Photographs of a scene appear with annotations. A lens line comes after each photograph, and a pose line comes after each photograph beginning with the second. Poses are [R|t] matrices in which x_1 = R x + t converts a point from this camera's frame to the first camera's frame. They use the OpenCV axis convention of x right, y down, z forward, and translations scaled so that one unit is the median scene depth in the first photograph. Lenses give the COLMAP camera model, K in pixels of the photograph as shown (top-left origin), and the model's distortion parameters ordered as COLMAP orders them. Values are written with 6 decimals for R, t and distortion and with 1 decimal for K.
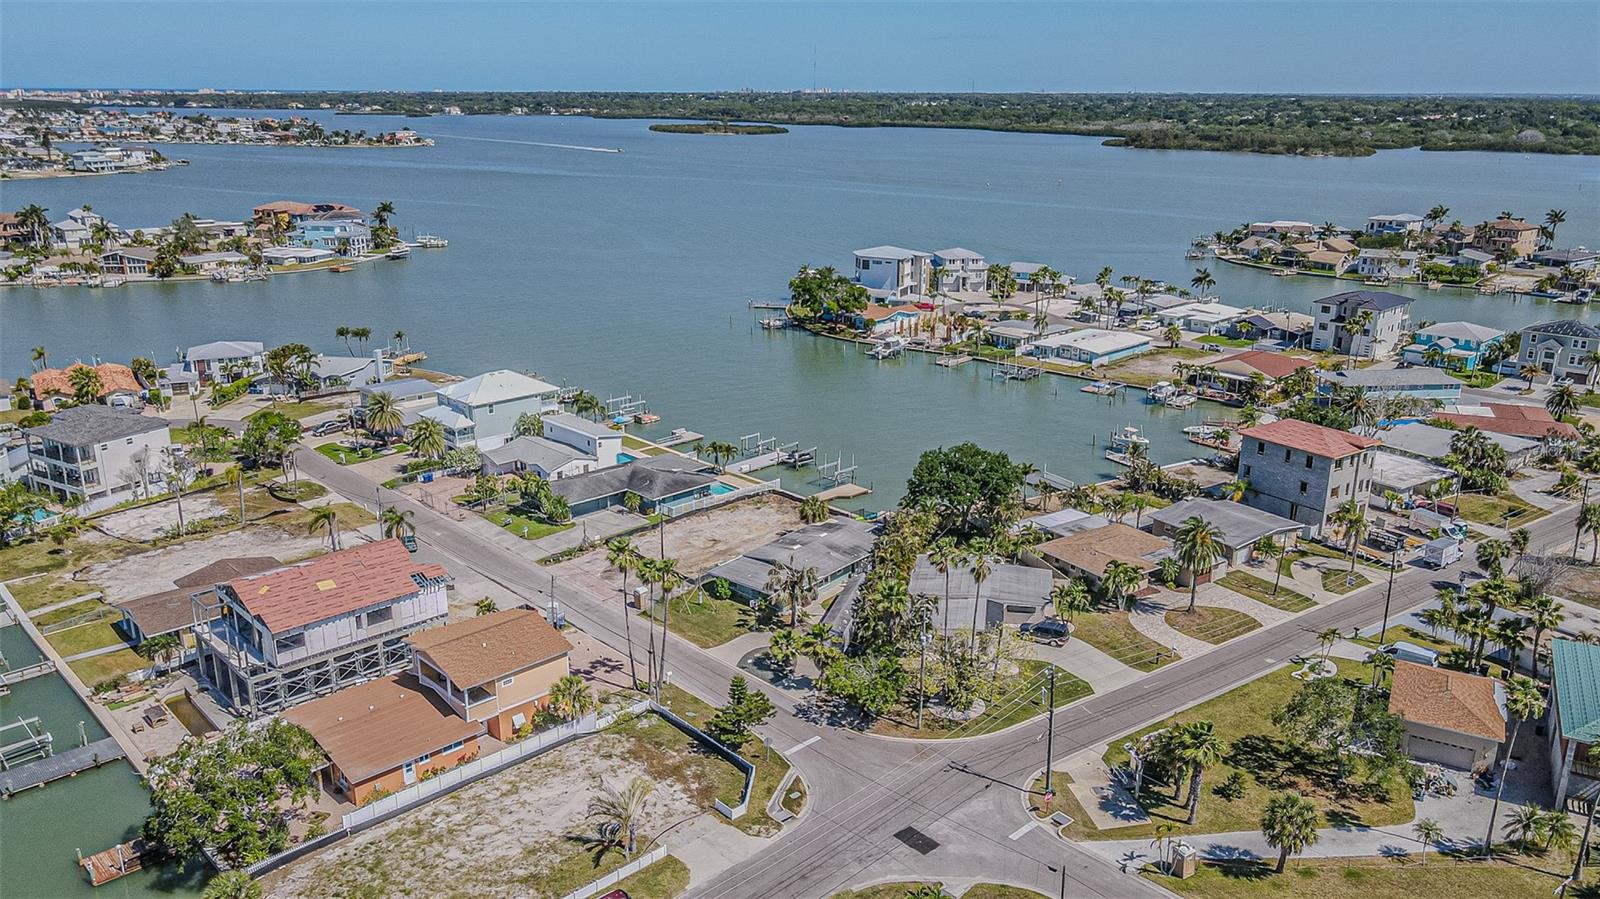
lens RADIAL K [[1190.9, 0, 804.2], [0, 1190.9, 444.9], [0, 0, 1]] dist [-0.003052, 0.036393]
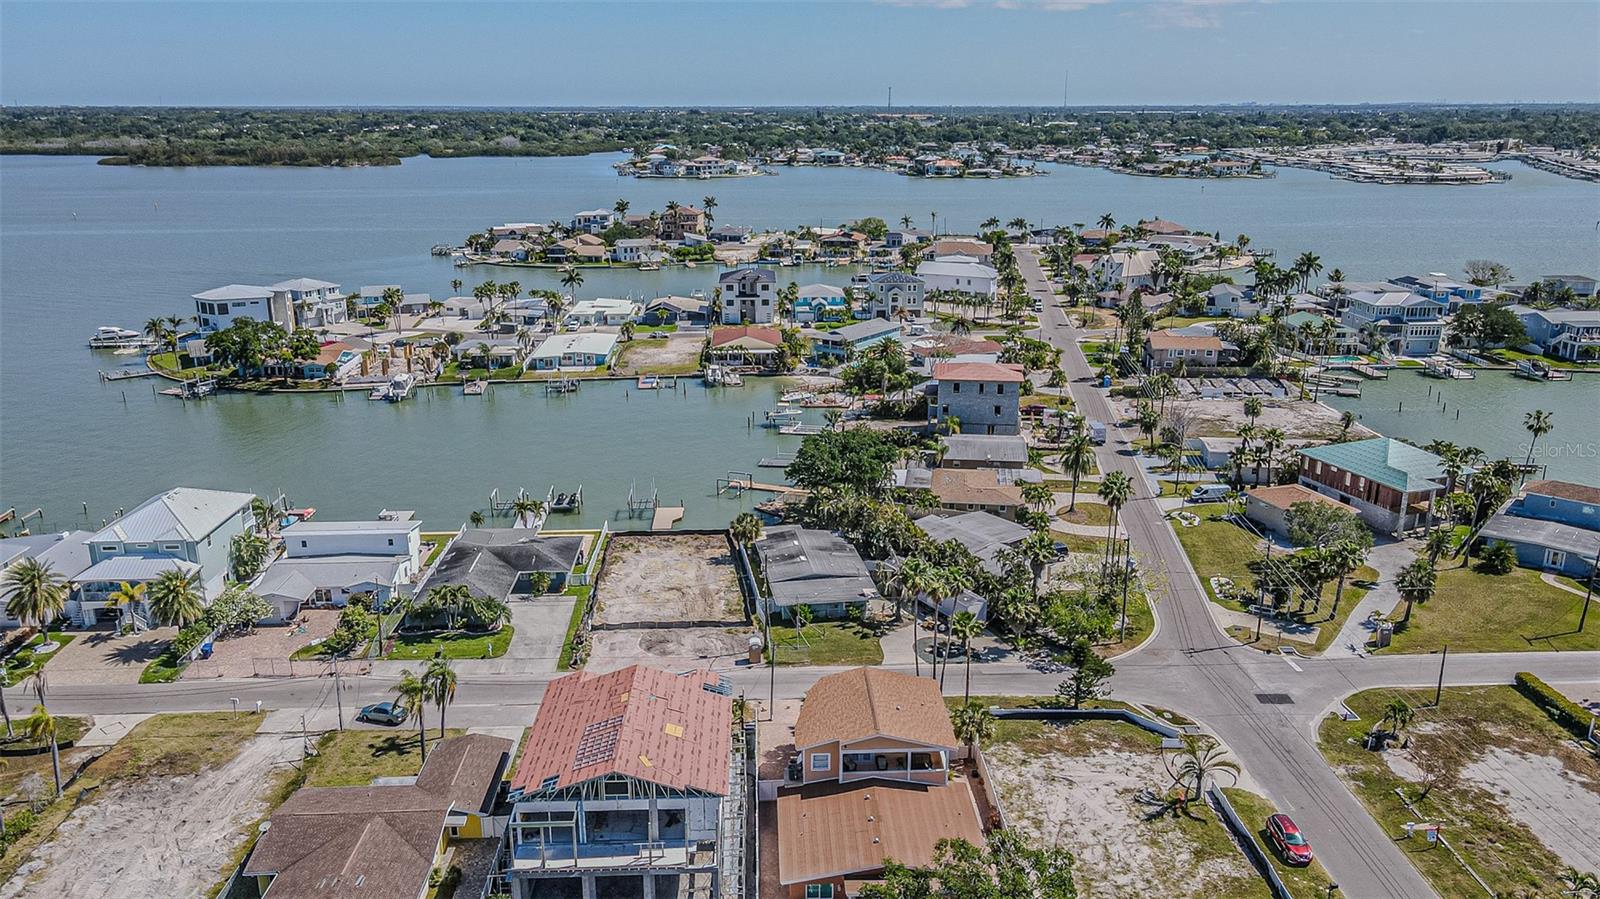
lens RADIAL K [[1190.9, 0, 804.2], [0, 1190.9, 444.9], [0, 0, 1]] dist [-0.003052, 0.036393]
pose [[0.666045, -0.214238, 0.714483, -0.355258], [0.221109, 0.971521, 0.085192, -0.046072], [-0.712387, 0.101236, 0.694446, 0.155351]]
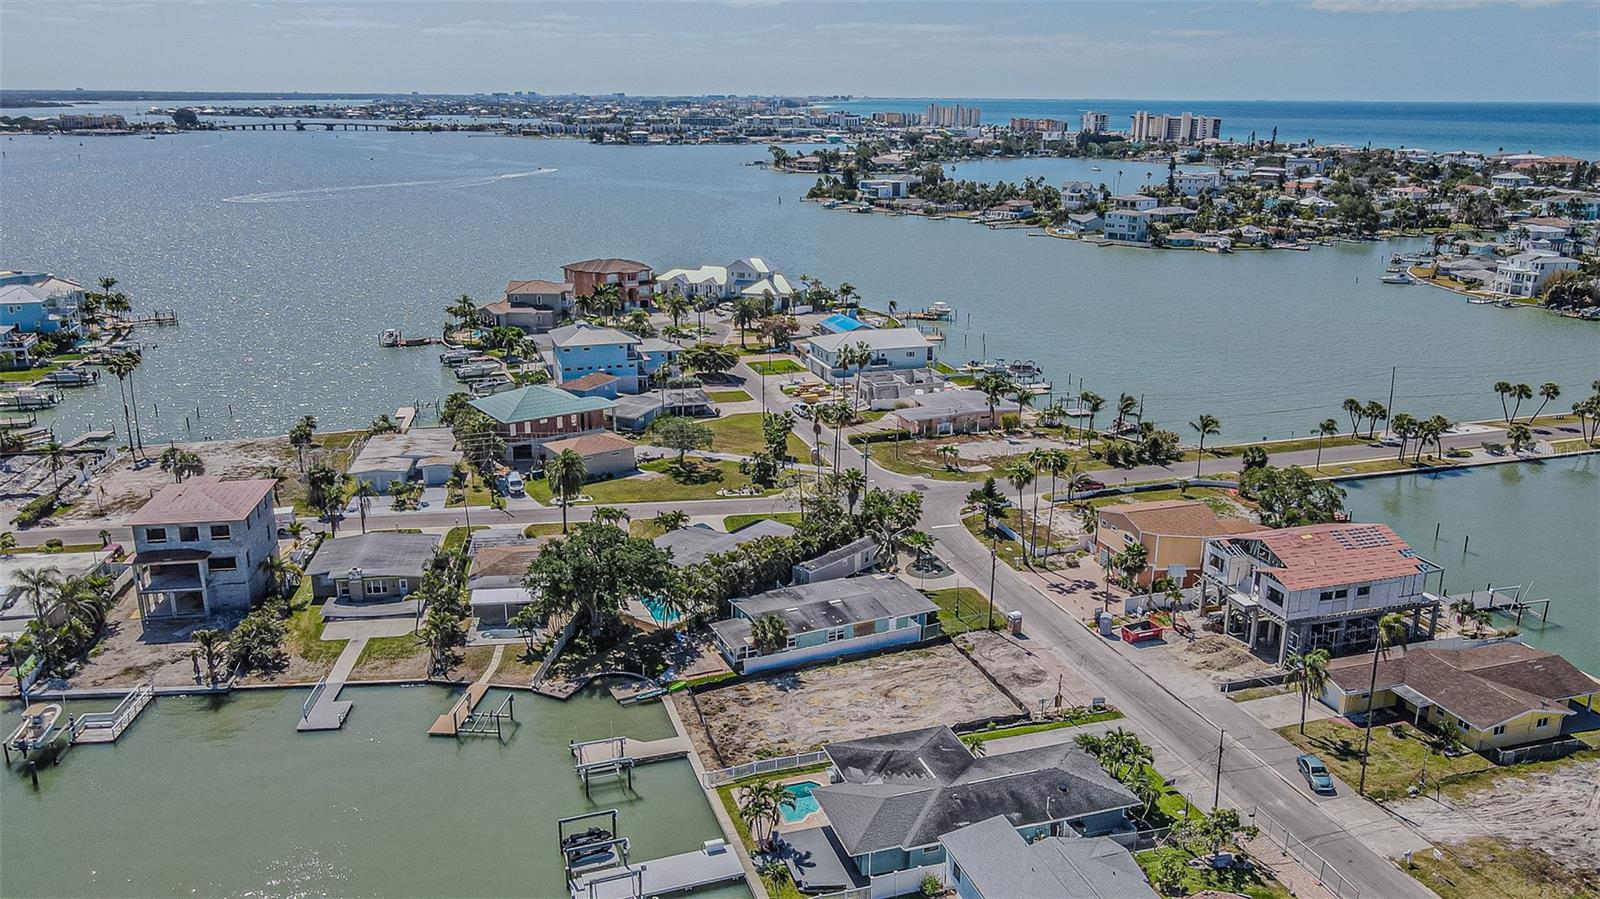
lens RADIAL K [[1230.3, 0, 800.0], [0, 1230.3, 449.5], [0, 0, 1]] dist [-0.004691, 0.035545]
pose [[-0.900893, -0.132189, 0.413422, -0.181911], [0.114738, 0.846083, 0.520557, -0.258963], [-0.418601, 0.516401, -0.747063, 0.848840]]
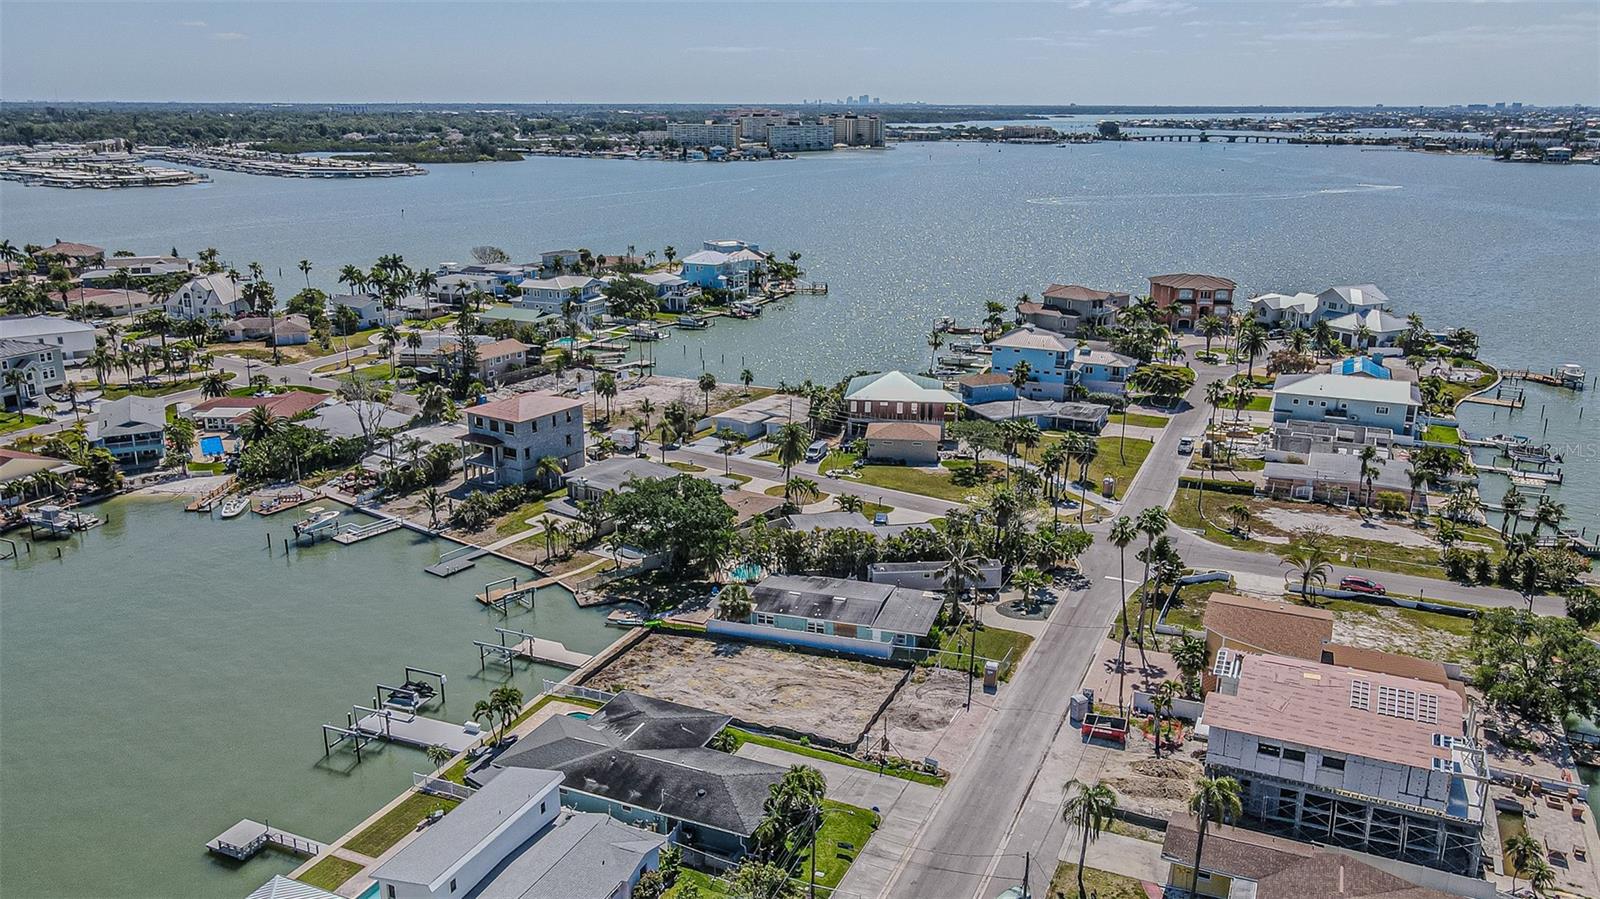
lens RADIAL K [[1212.5, 0, 800.0], [0, 1212.5, 449.5], [0, 0, 1]] dist [-0.002506, 0.041286]
pose [[-0.373880, -0.263730, 0.889191, -0.409836], [0.262736, 0.889331, 0.374246, -0.192992], [-0.889485, 0.373546, -0.263212, 0.632045]]
